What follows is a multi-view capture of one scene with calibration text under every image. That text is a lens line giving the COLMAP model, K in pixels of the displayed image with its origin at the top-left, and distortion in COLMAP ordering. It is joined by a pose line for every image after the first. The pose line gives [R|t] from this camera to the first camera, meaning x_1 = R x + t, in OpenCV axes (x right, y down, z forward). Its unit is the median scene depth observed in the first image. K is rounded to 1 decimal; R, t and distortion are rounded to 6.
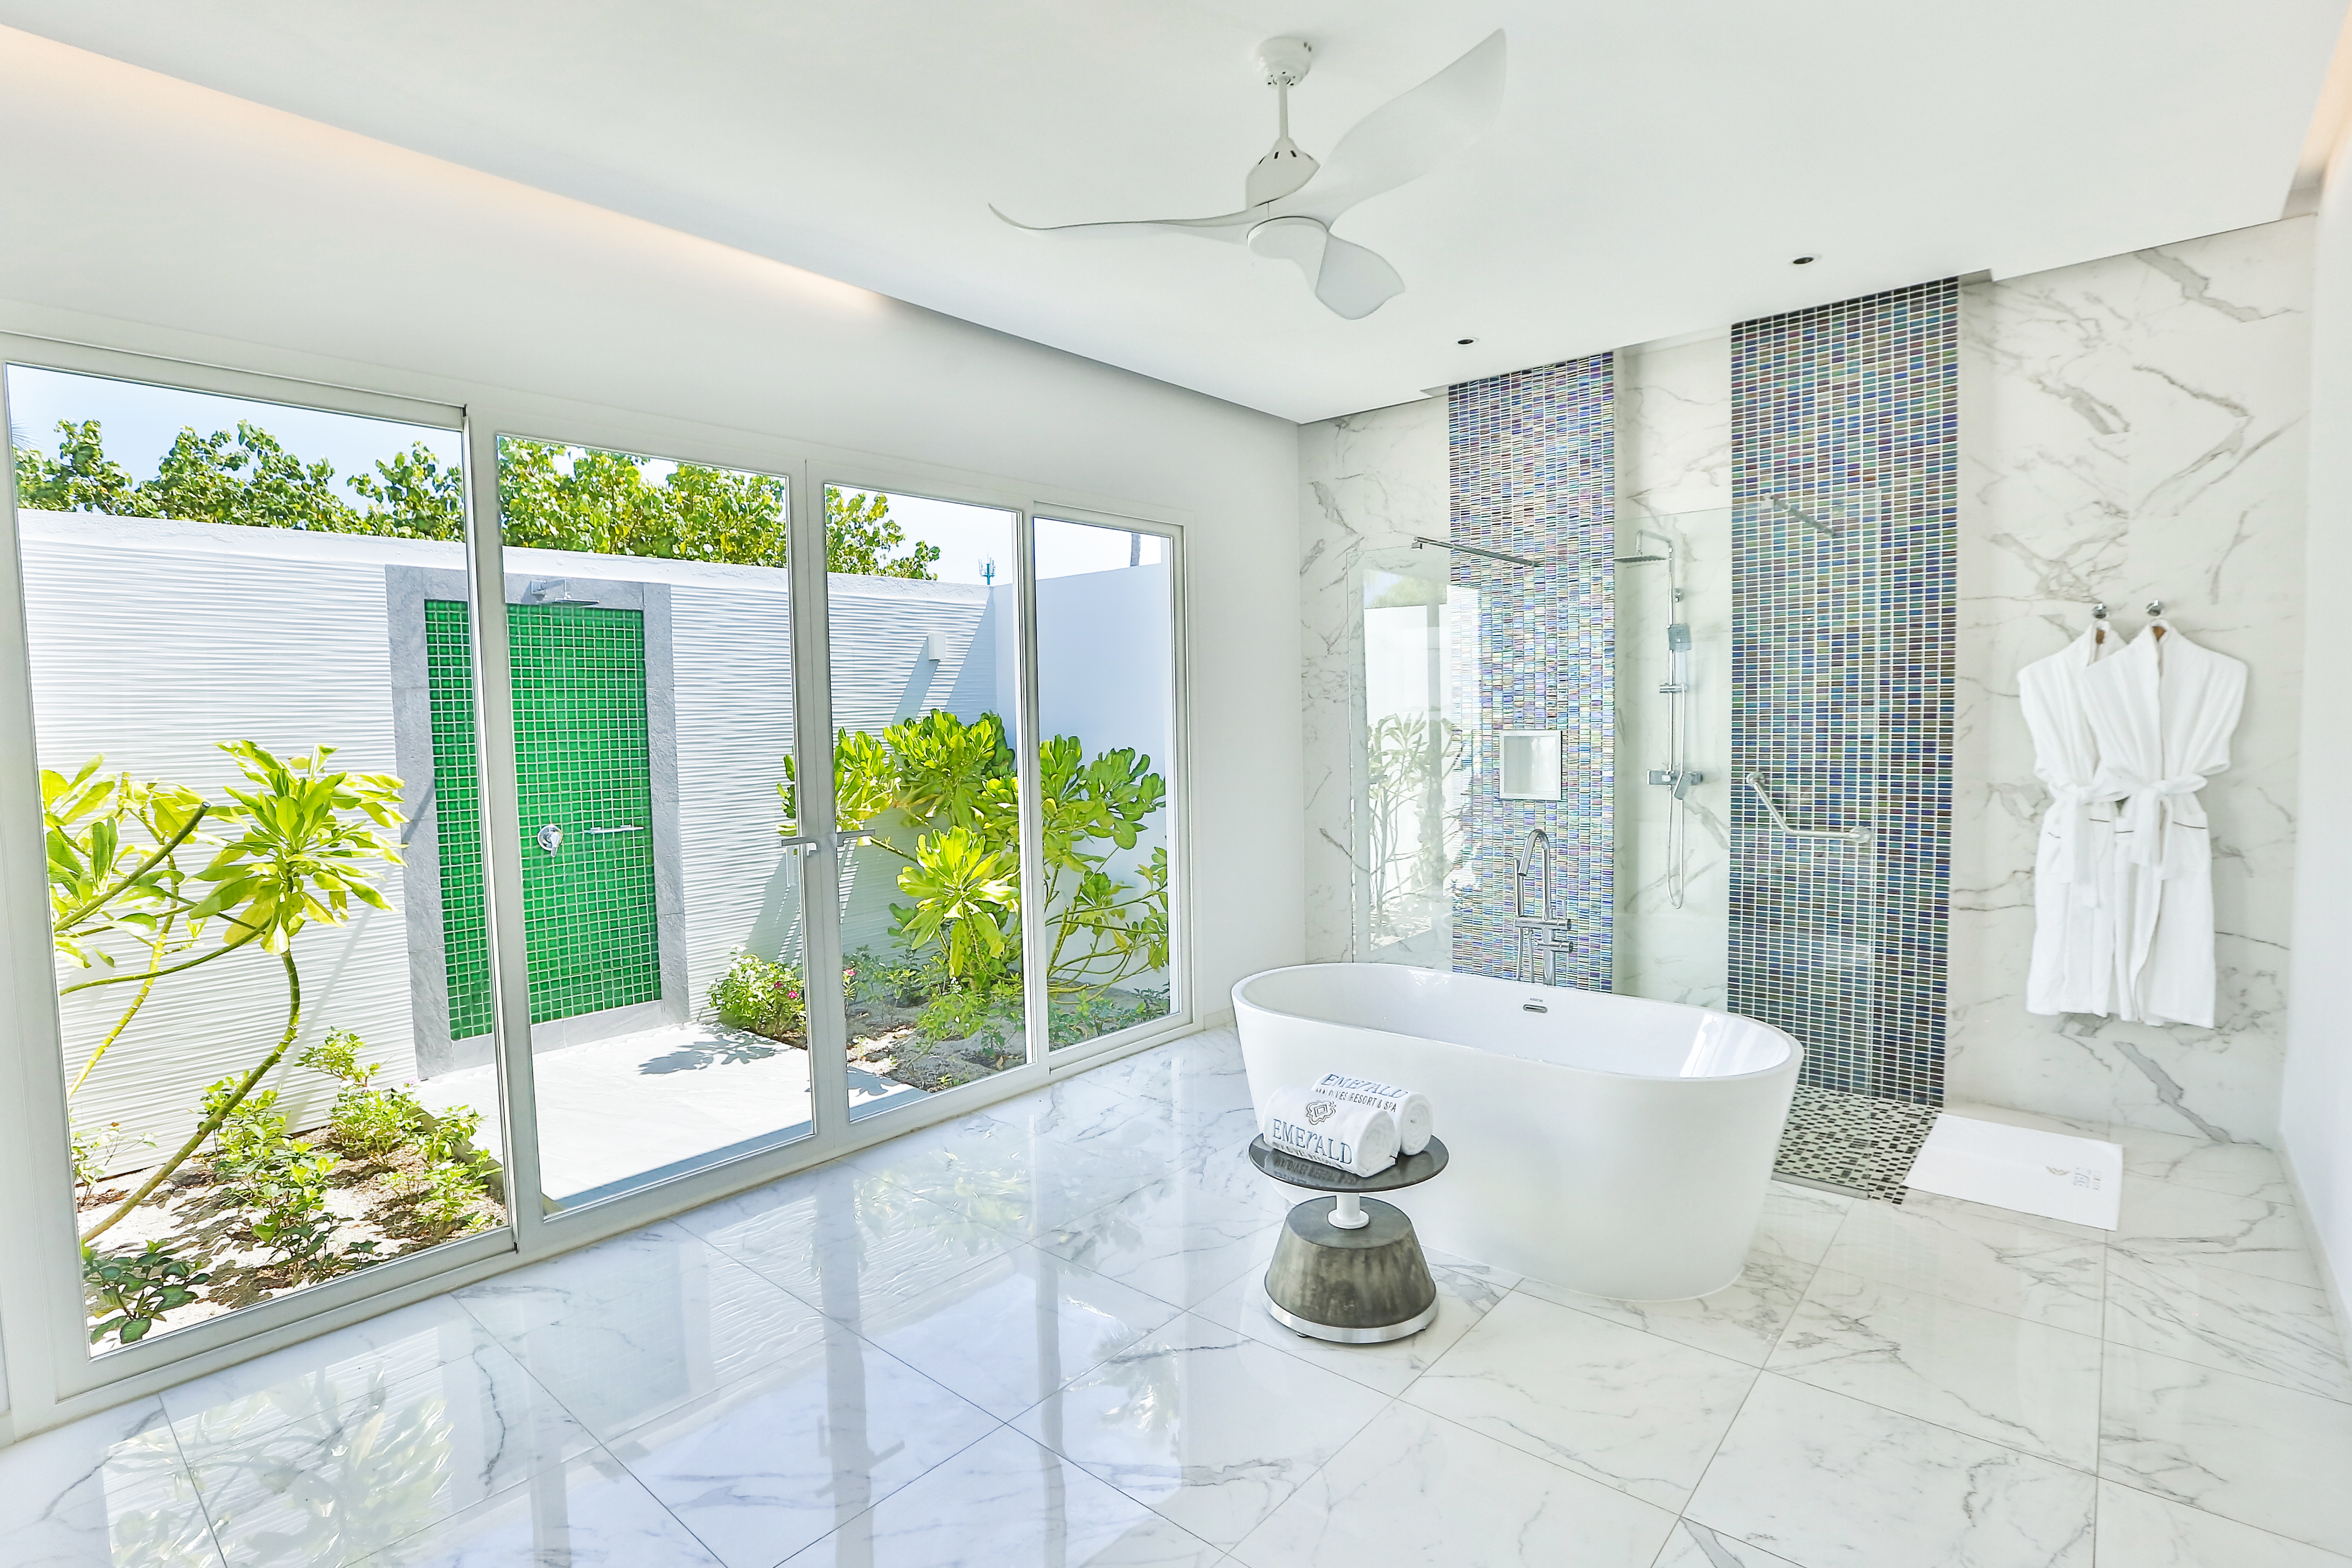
lens RADIAL K [[1134.6, 0, 1171.8], [0, 1134.6, 786.5], [0, 0, 1]] dist [-0.056859, 0.023737]
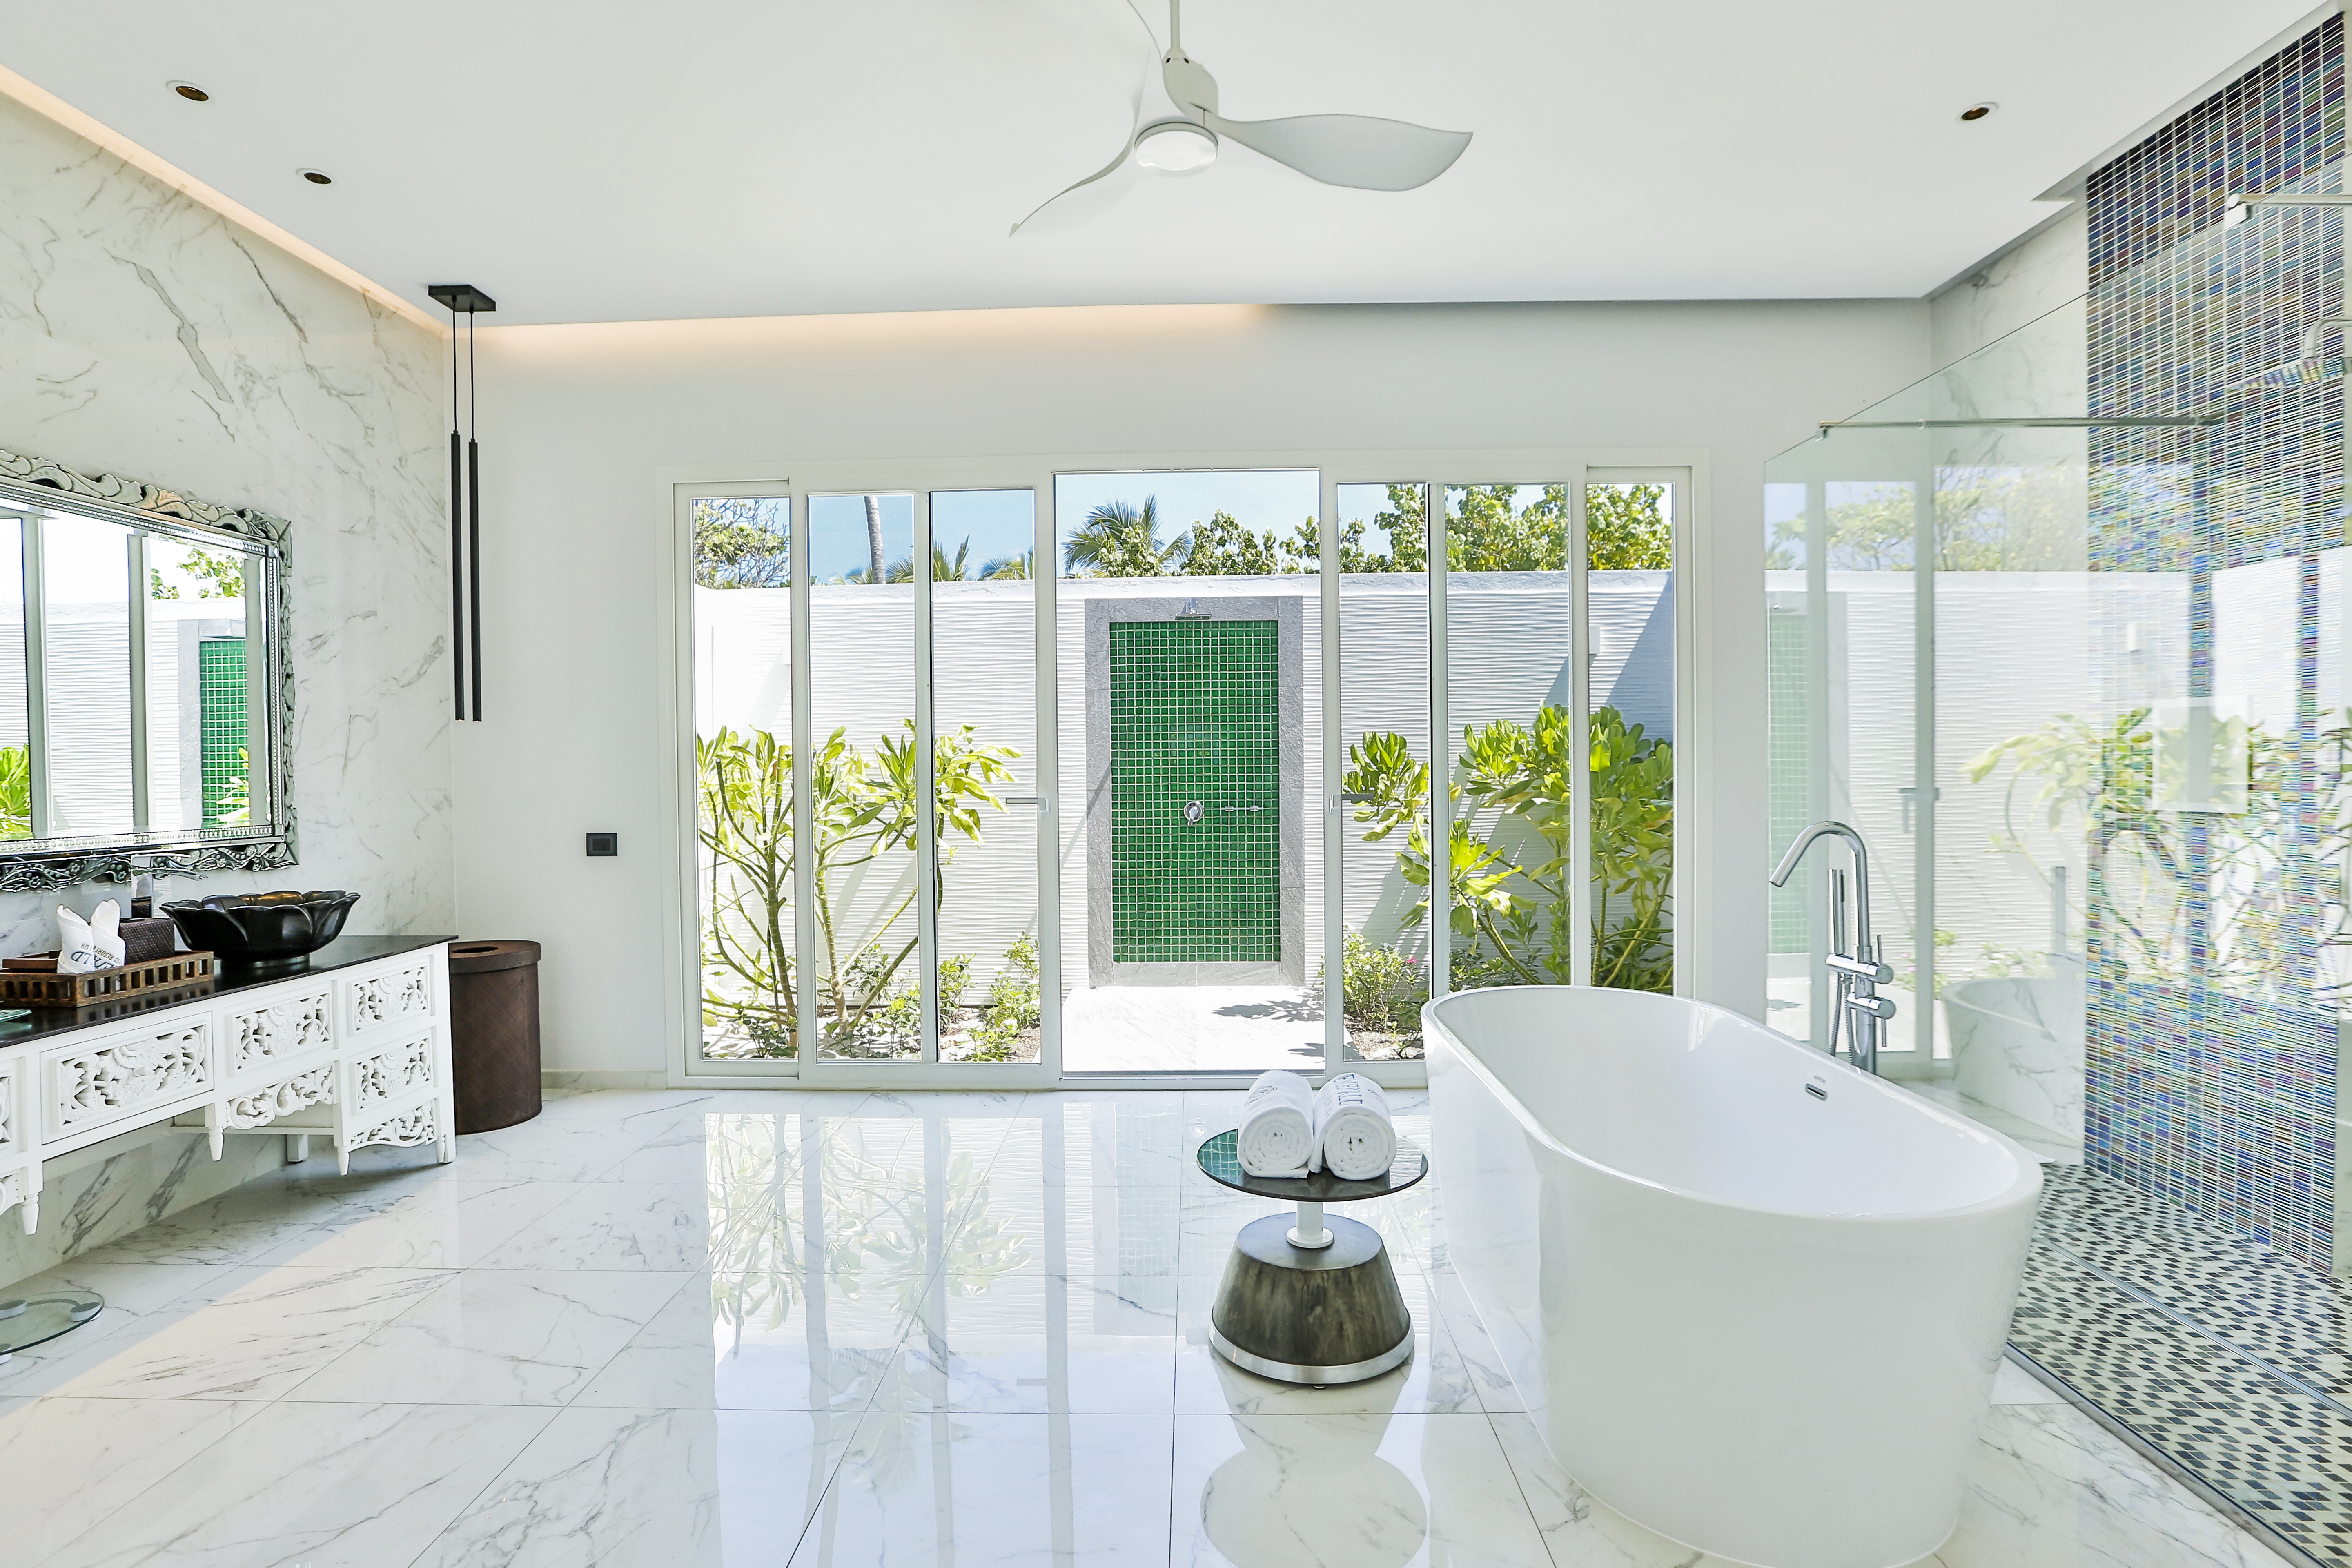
lens RADIAL K [[1162.2, 0, 1176.0], [0, 1162.2, 784.0], [0, 0, 1]] dist [-0.048255, 0.022934]
pose [[0.649263, 0.027876, -0.760053, 0.391671], [-0.051158, 0.998666, -0.007074, 0.025763], [0.758842, 0.043475, 0.649823, 0.158428]]
